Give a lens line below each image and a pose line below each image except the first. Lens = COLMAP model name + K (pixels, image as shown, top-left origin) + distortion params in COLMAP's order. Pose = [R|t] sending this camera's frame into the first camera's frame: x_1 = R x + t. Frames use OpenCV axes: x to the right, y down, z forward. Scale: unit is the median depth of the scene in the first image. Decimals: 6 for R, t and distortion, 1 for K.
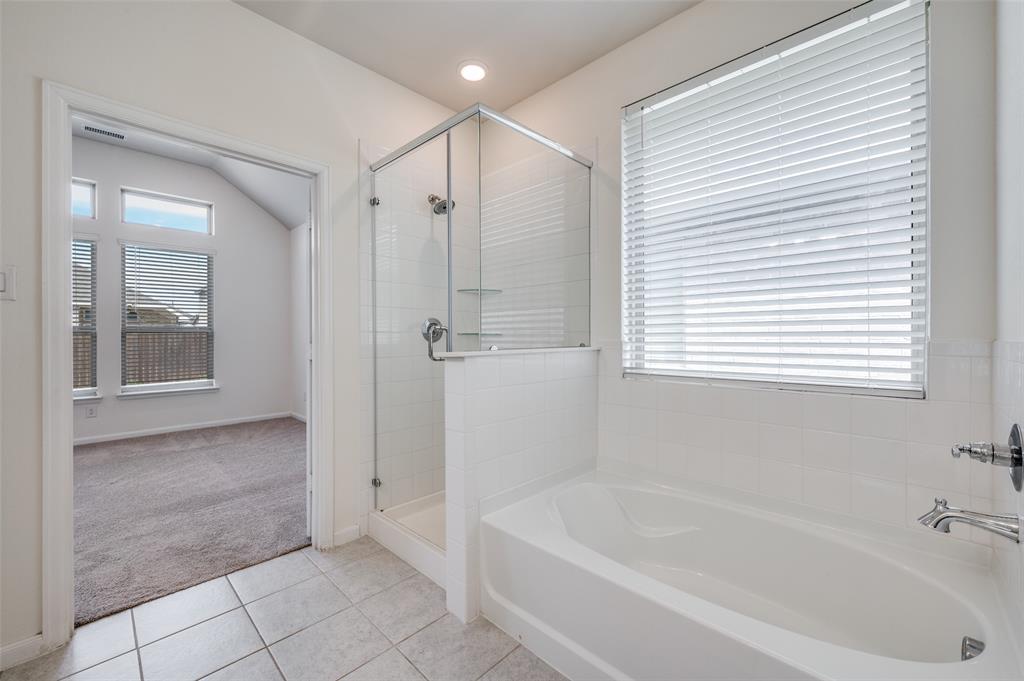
lens RADIAL K [[412.7, 0, 518.9], [0, 412.7, 337.3], [0, 0, 1]] dist [-0.001554, -0.000022]
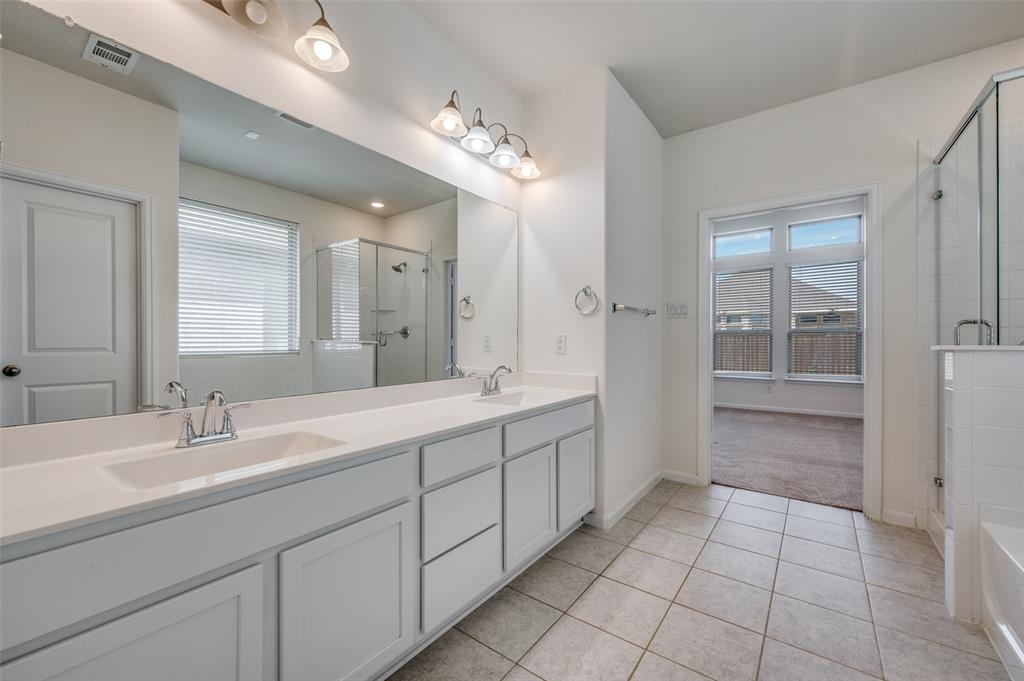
lens RADIAL K [[412.7, 0, 529.6], [0, 412.7, 338.7], [0, 0, 1]] dist [-0.001554, -0.000022]
pose [[0.171641, -0.001064, -0.985159, 0.462100], [0.002573, 0.999996, -0.000632, 0.009631], [0.985156, -0.002427, 0.171643, -0.125681]]
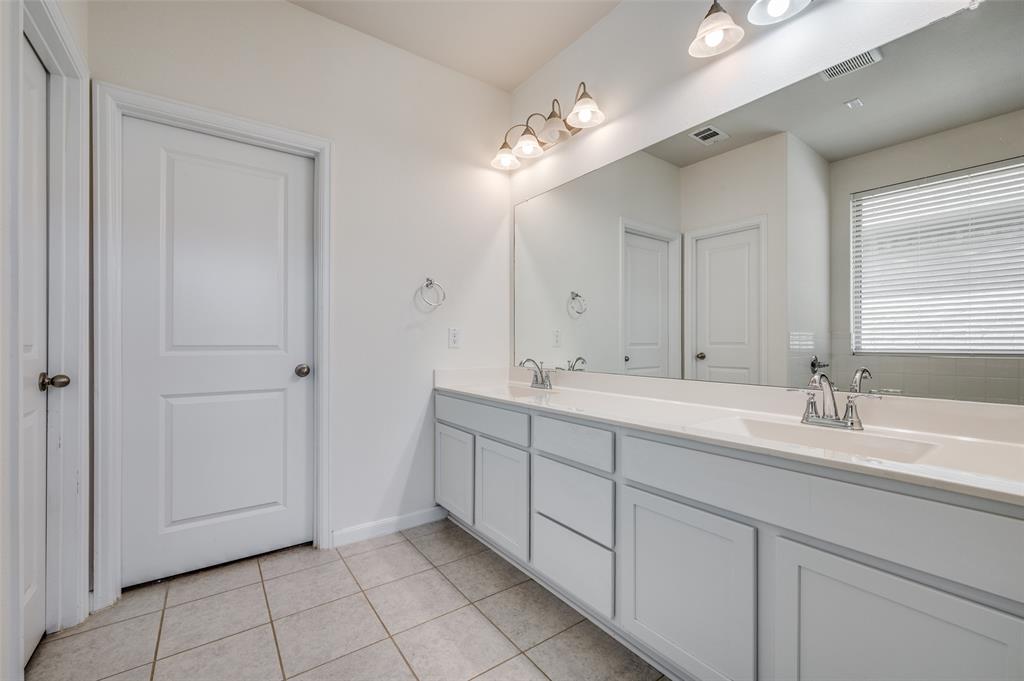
lens RADIAL K [[412.7, 0, 501.9], [0, 412.7, 341.7], [0, 0, 1]] dist [-0.001554, -0.000022]
pose [[-0.989172, 0.010505, 0.146382, -0.248852], [0.008938, 0.999895, -0.011363, 0.037497], [-0.146486, -0.009931, -0.989163, 0.612223]]
